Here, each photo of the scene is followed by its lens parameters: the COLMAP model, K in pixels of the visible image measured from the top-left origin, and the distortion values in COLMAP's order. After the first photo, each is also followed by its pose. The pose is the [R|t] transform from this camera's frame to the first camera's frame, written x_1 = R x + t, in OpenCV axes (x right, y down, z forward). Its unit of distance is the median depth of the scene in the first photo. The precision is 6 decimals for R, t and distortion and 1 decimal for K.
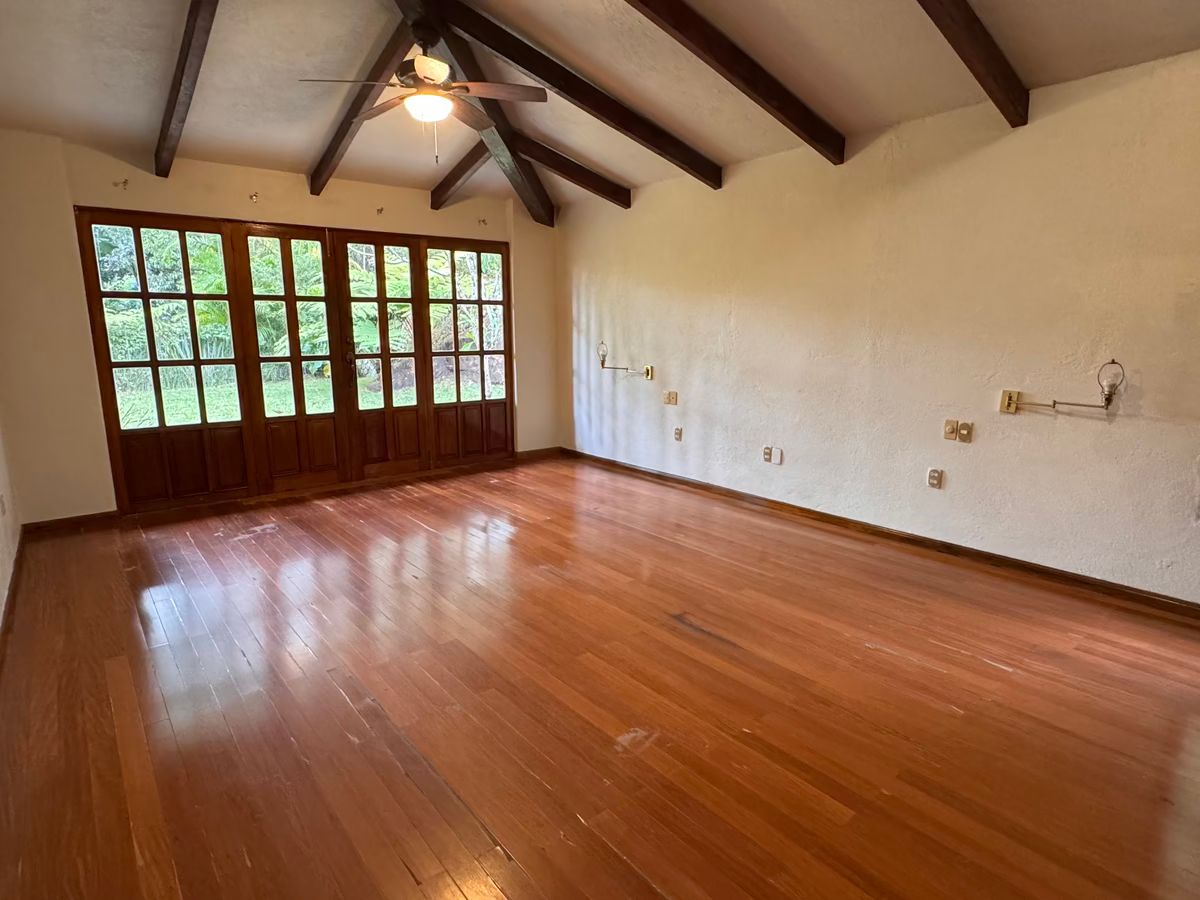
lens RADIAL K [[657.0, 0, 602.0], [0, 657.0, 452.6], [0, 0, 1]] dist [-0.000839, -0.000051]
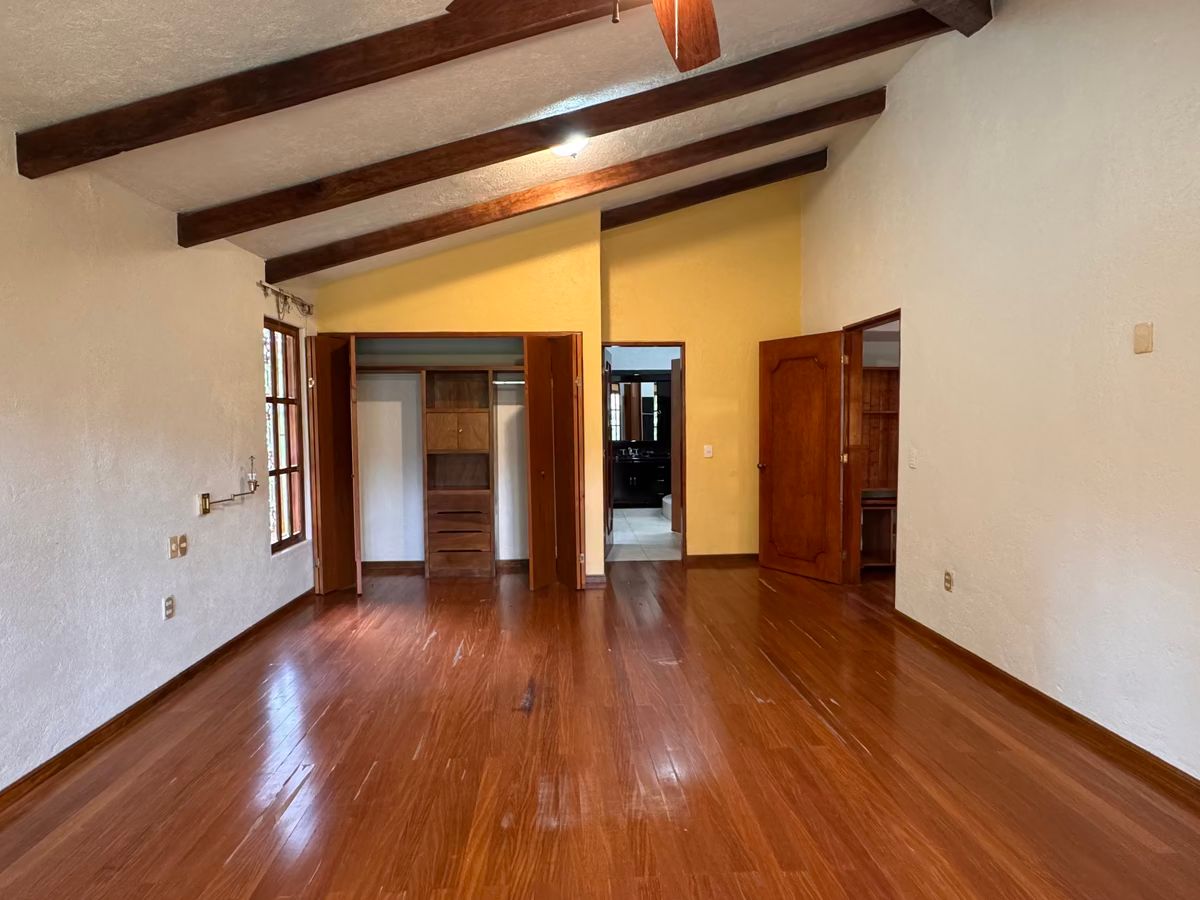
lens RADIAL K [[657.0, 0, 602.7], [0, 657.0, 451.1], [0, 0, 1]] dist [-0.000839, -0.000051]
pose [[-0.815136, -0.019150, 0.578954, -0.556186], [0.121483, 0.971576, 0.203178, -0.328899], [-0.566388, 0.235951, -0.789640, 1.618034]]
